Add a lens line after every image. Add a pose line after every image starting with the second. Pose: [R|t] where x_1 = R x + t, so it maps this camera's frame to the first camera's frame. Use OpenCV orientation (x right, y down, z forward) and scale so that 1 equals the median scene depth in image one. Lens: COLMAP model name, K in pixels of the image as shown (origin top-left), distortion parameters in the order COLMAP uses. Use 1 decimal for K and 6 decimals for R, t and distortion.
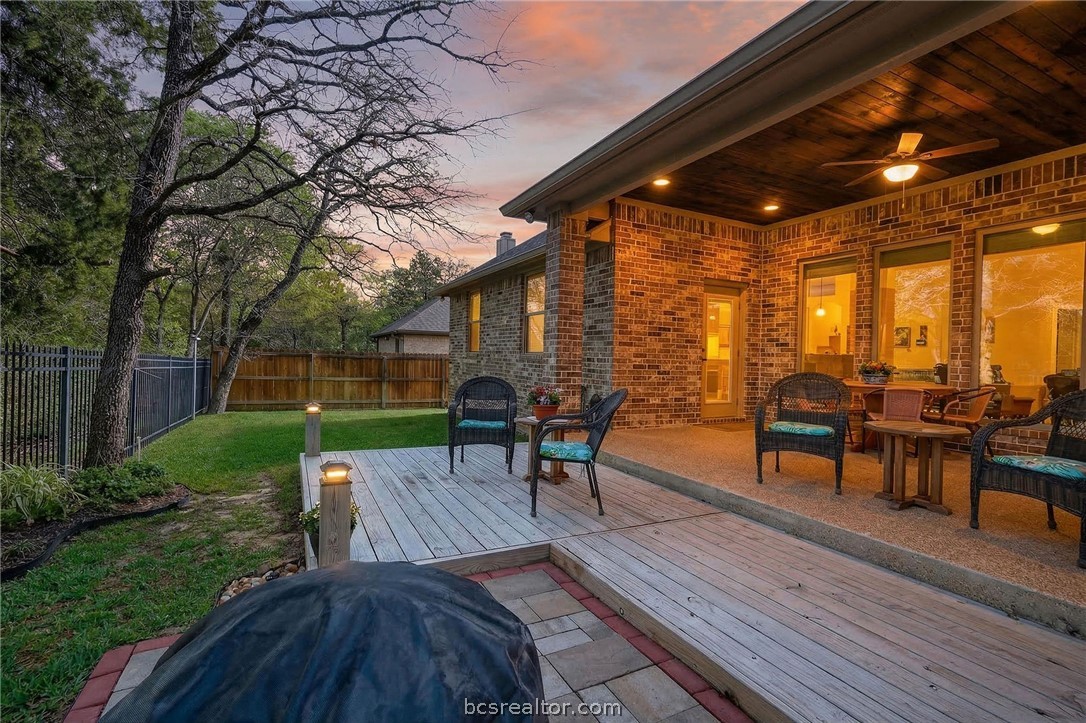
lens RADIAL K [[498.9, 0, 545.4], [0, 498.9, 360.0], [0, 0, 1]] dist [-0.026743, 0.011906]
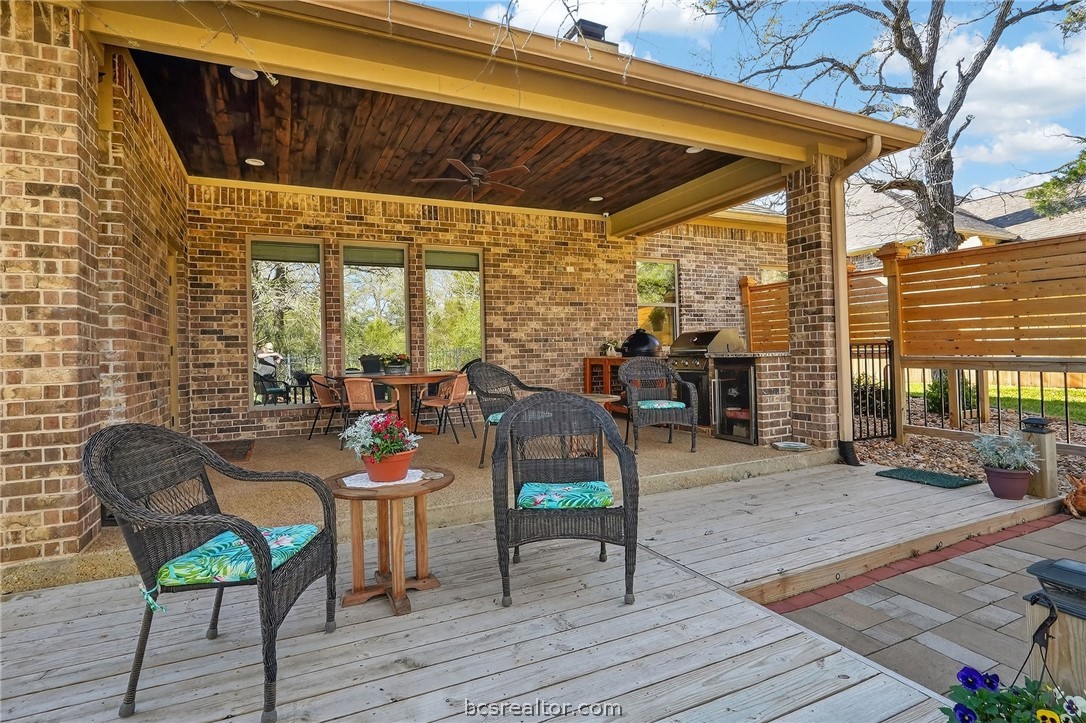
lens RADIAL K [[498.9, 0, 545.4], [0, 498.9, 360.0], [0, 0, 1]] dist [-0.026743, 0.011906]
pose [[0.064682, -0.034493, 0.997310, -0.369028], [0.038758, 0.998735, 0.032029, -0.002185], [-0.997153, 0.036582, 0.065937, 0.622111]]
